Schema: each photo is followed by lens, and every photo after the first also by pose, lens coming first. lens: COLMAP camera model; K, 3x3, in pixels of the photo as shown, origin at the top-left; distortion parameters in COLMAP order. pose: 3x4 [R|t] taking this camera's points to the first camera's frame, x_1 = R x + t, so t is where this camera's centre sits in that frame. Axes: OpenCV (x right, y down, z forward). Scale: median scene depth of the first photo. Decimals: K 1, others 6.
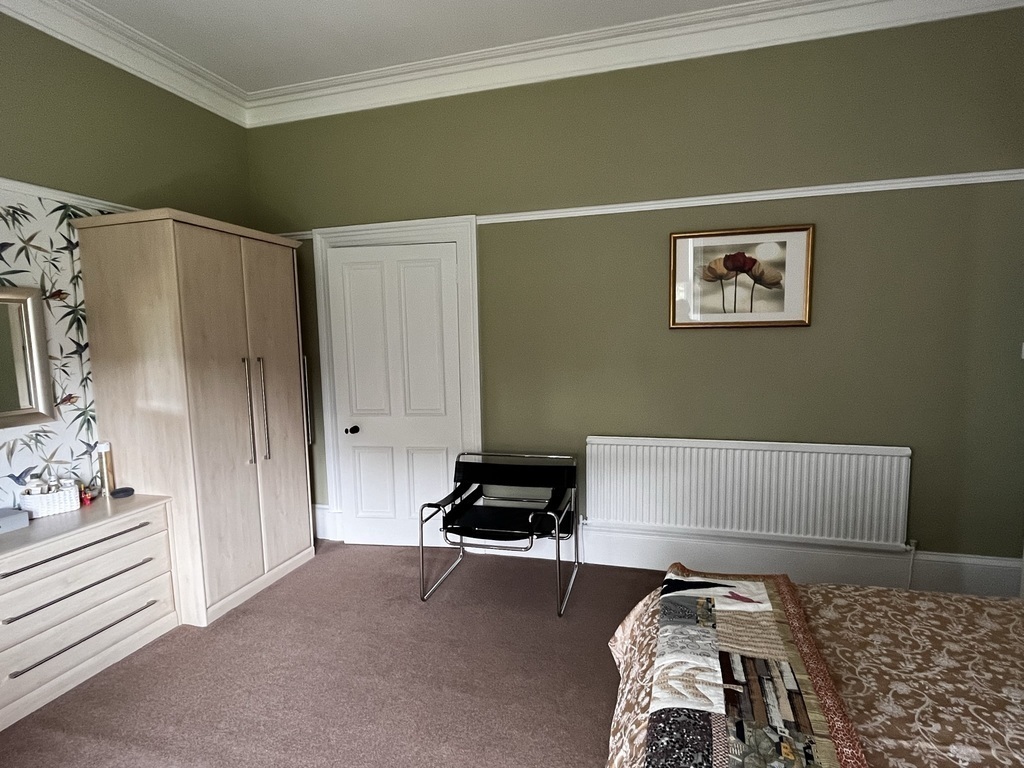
lens RADIAL K [[536.8, 0, 514.0], [0, 536.8, 385.3], [0, 0, 1]] dist [-0.001076, -0.000962]
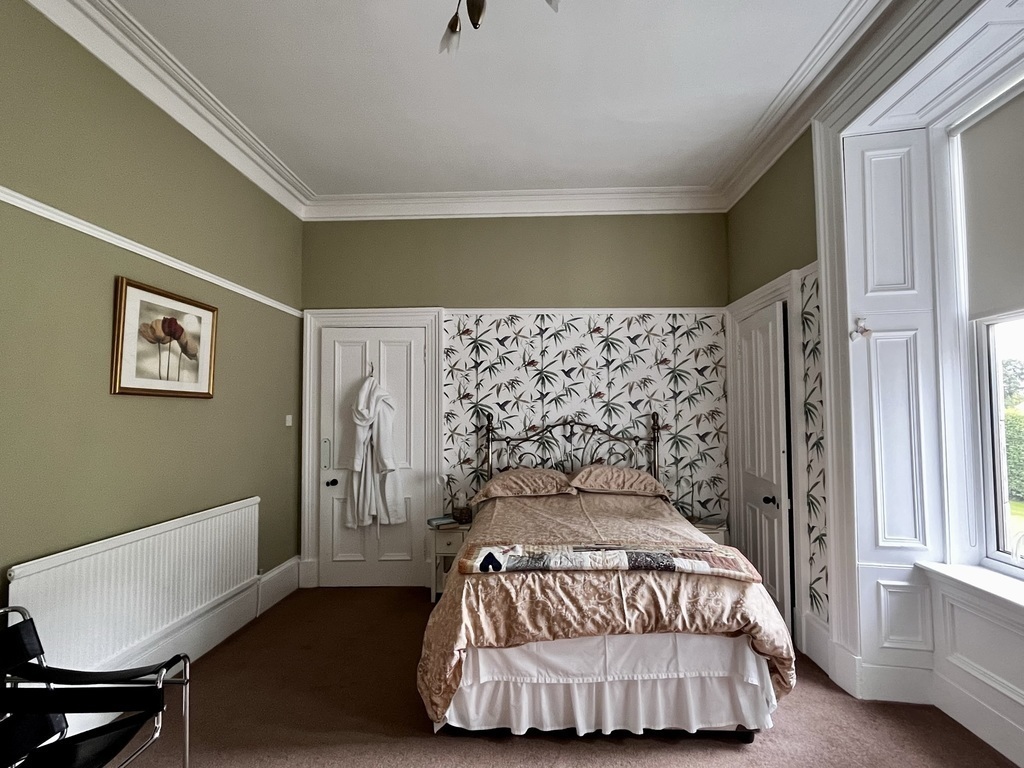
lens RADIAL K [[536.8, 0, 514.1], [0, 536.8, 383.8], [0, 0, 1]] dist [-0.001076, -0.000962]
pose [[-0.226453, 0.077474, 0.970936, -0.680636], [0.106594, 0.992816, -0.054359, -0.016275], [-0.968172, 0.091186, -0.233085, 0.696221]]
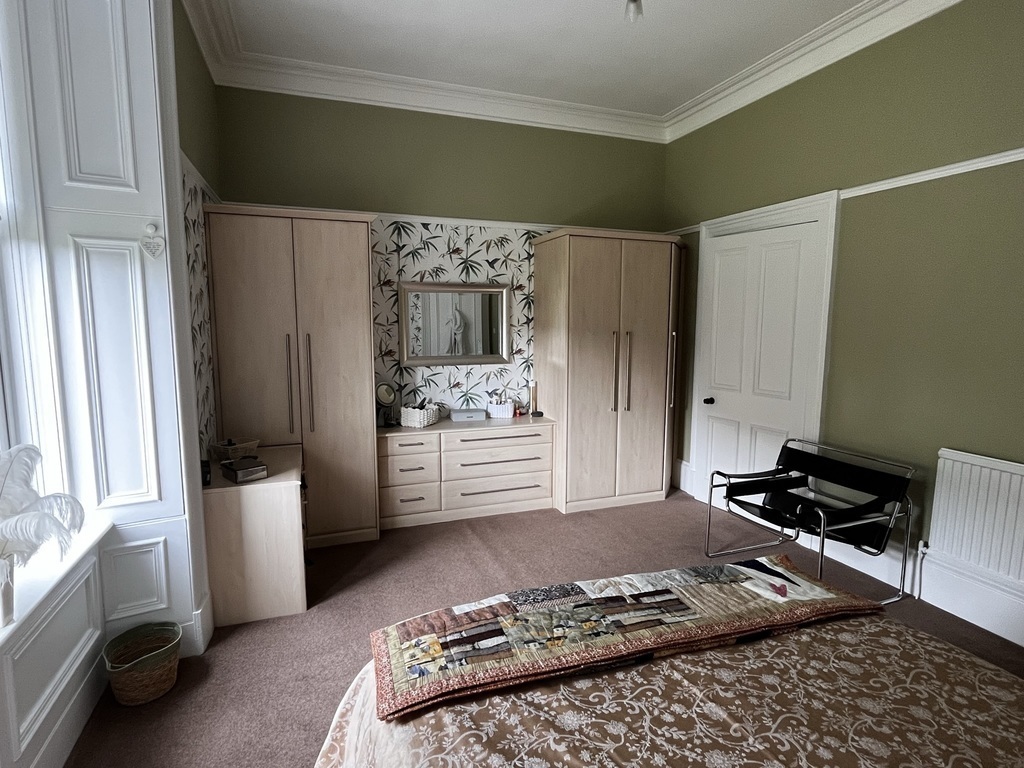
lens RADIAL K [[536.8, 0, 516.5], [0, 536.8, 384.7], [0, 0, 1]] dist [-0.001076, -0.000962]
pose [[0.604137, 0.123467, -0.787258, 0.444332], [-0.091575, 0.992136, 0.085324, -0.012296], [0.791601, 0.020546, 0.610692, -0.004266]]
